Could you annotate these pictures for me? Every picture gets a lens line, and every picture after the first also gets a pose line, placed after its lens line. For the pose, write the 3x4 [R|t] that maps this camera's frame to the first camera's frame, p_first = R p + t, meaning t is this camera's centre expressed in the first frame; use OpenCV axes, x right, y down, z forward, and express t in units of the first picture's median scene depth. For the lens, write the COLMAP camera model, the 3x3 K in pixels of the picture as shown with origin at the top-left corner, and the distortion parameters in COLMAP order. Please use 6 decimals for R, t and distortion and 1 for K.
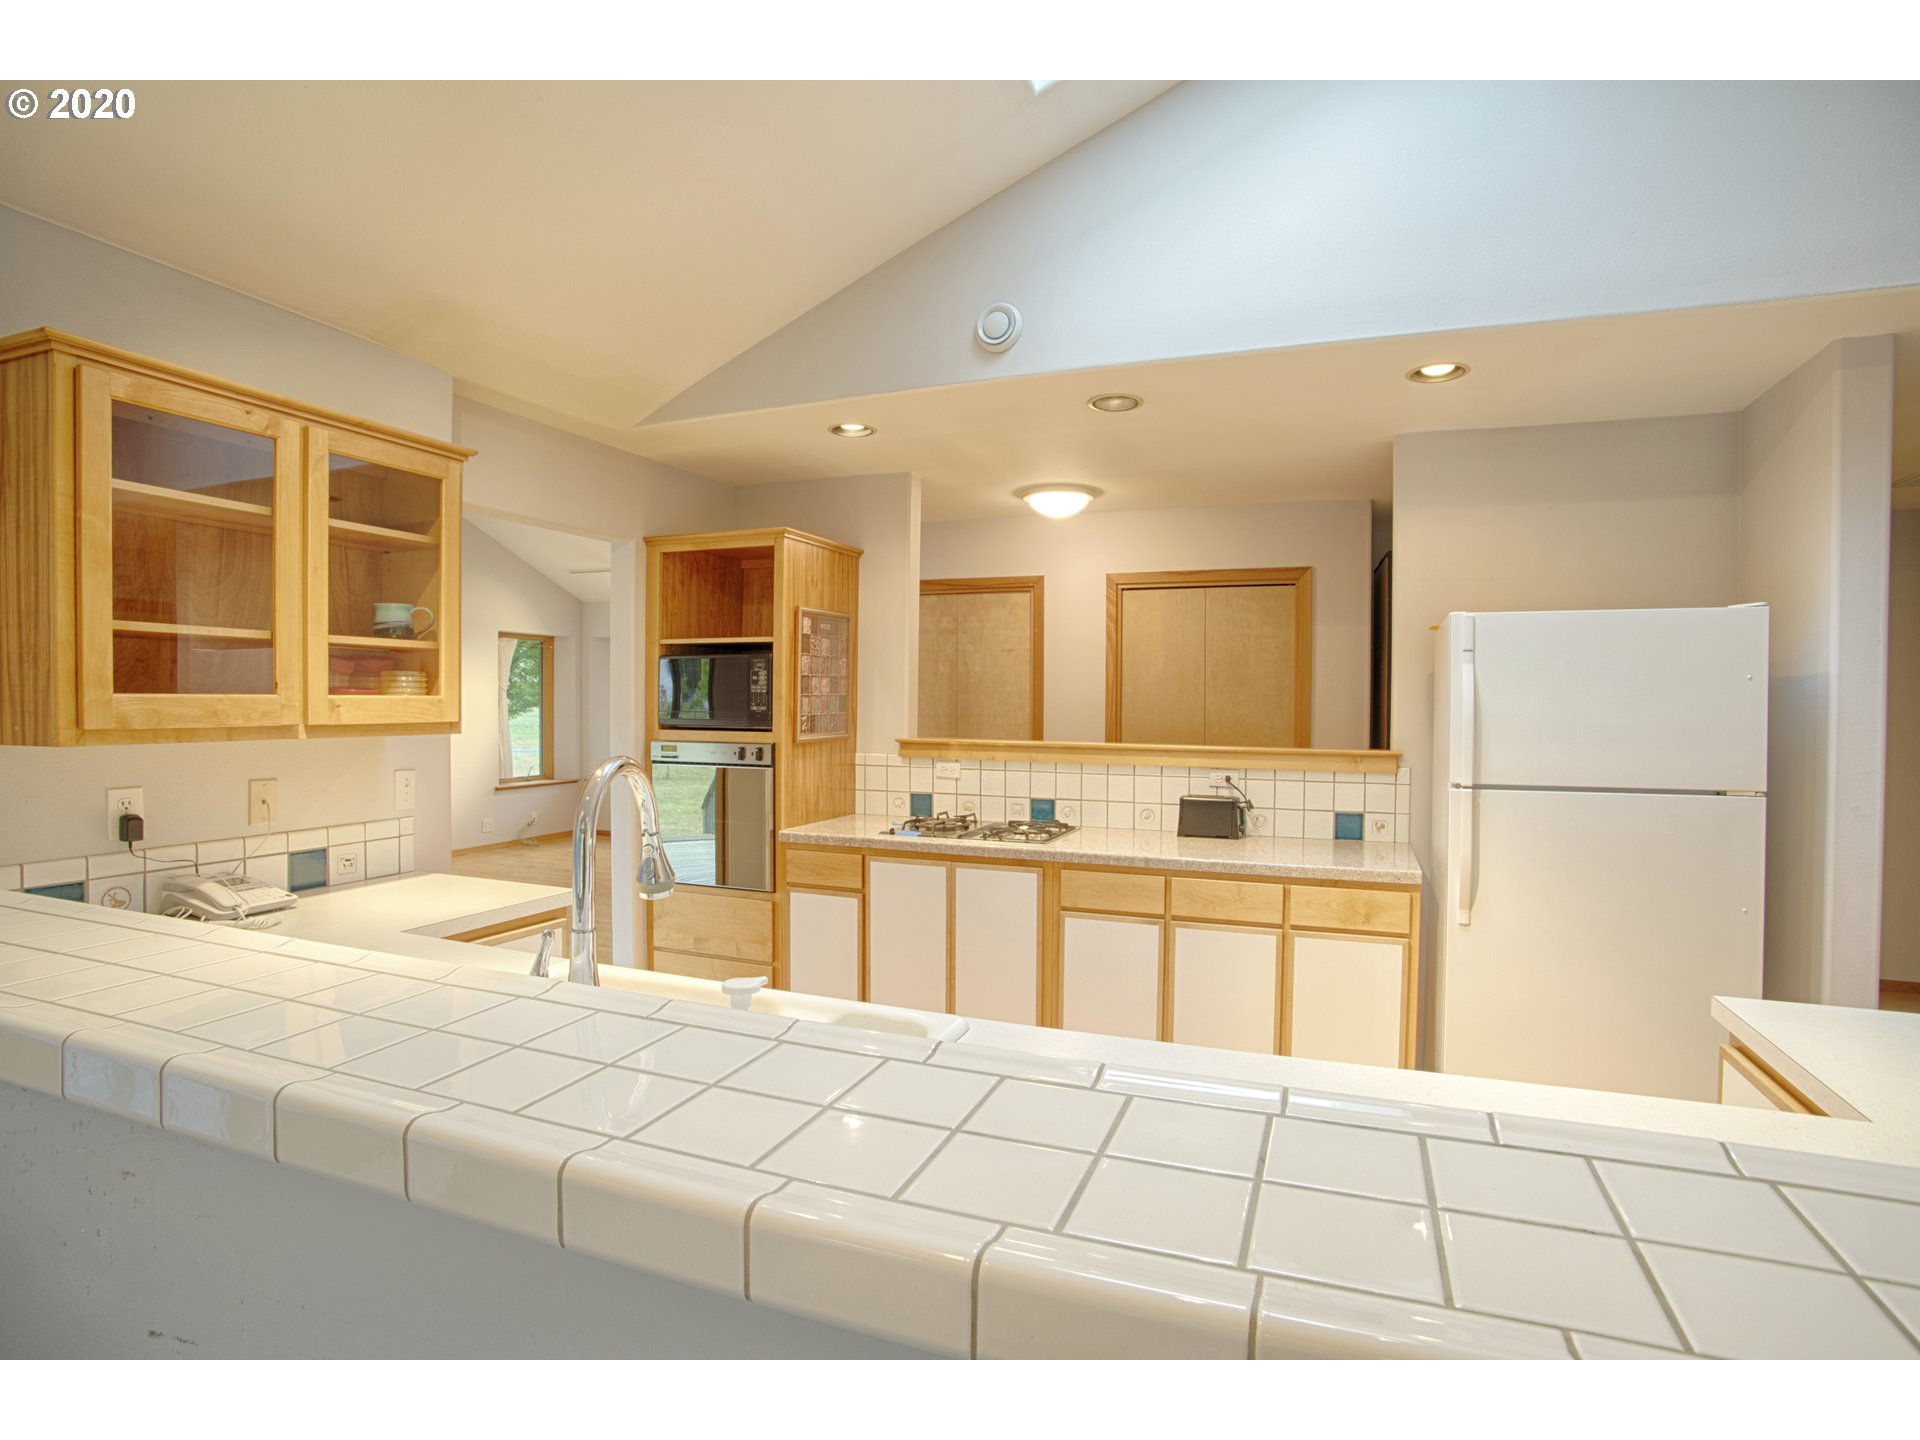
lens RADIAL K [[957.8, 0, 960.2], [0, 957.8, 717.3], [0, 0, 1]] dist [-0.046468, 0.000995]
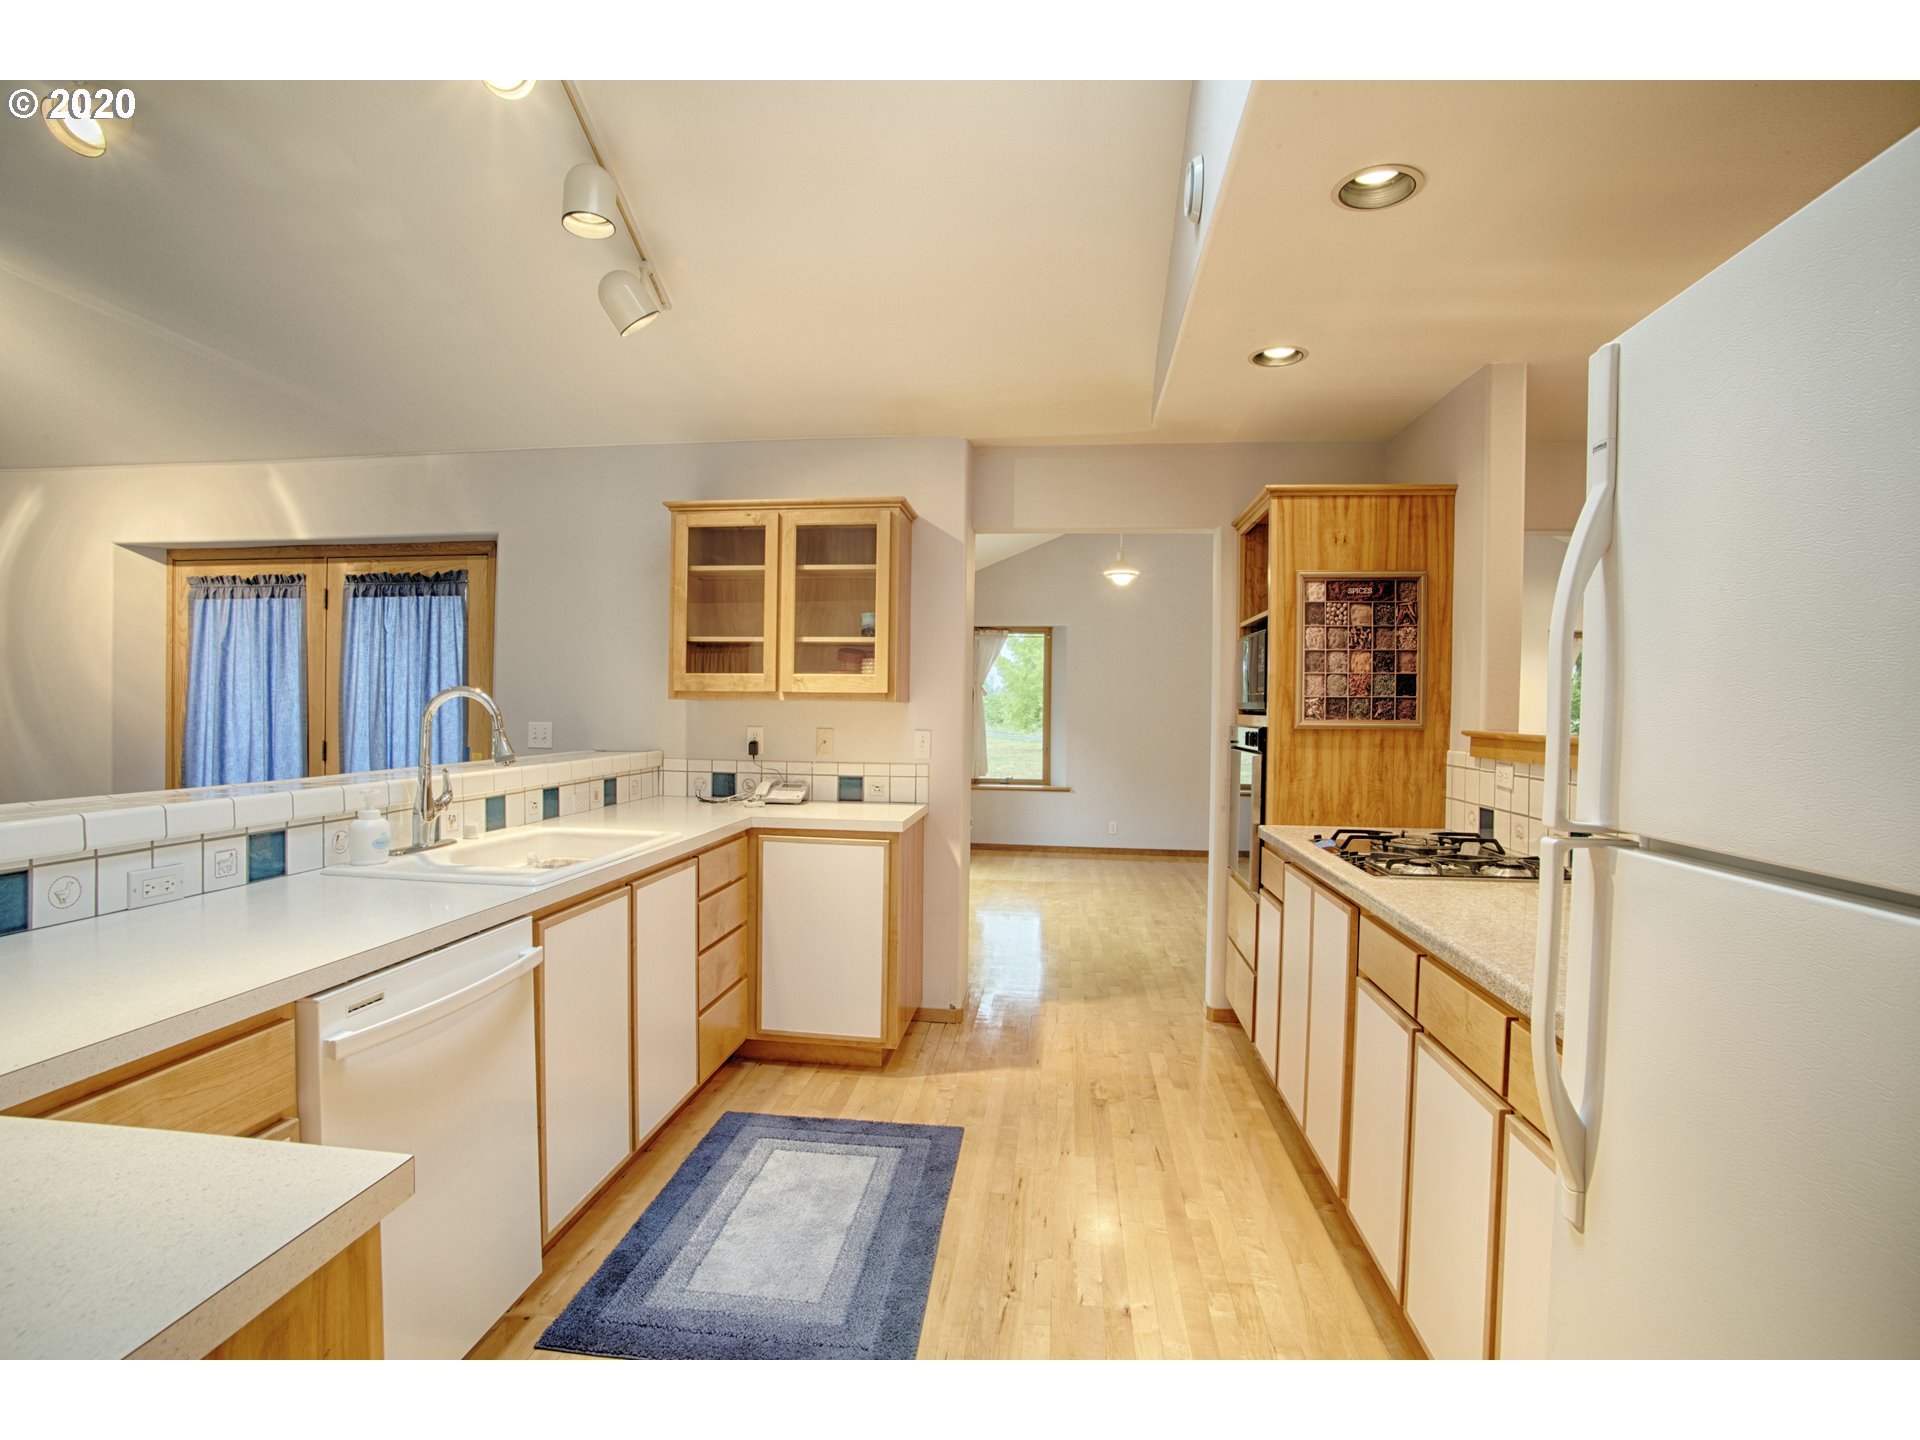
lens RADIAL K [[957.8, 0, 967.9], [0, 957.8, 719.8], [0, 0, 1]] dist [-0.046468, 0.000995]
pose [[0.293824, 0.010542, -0.955801, 0.557266], [-0.028105, 0.999602, 0.002386, 0.024572], [0.955446, 0.026161, 0.294003, 0.449931]]
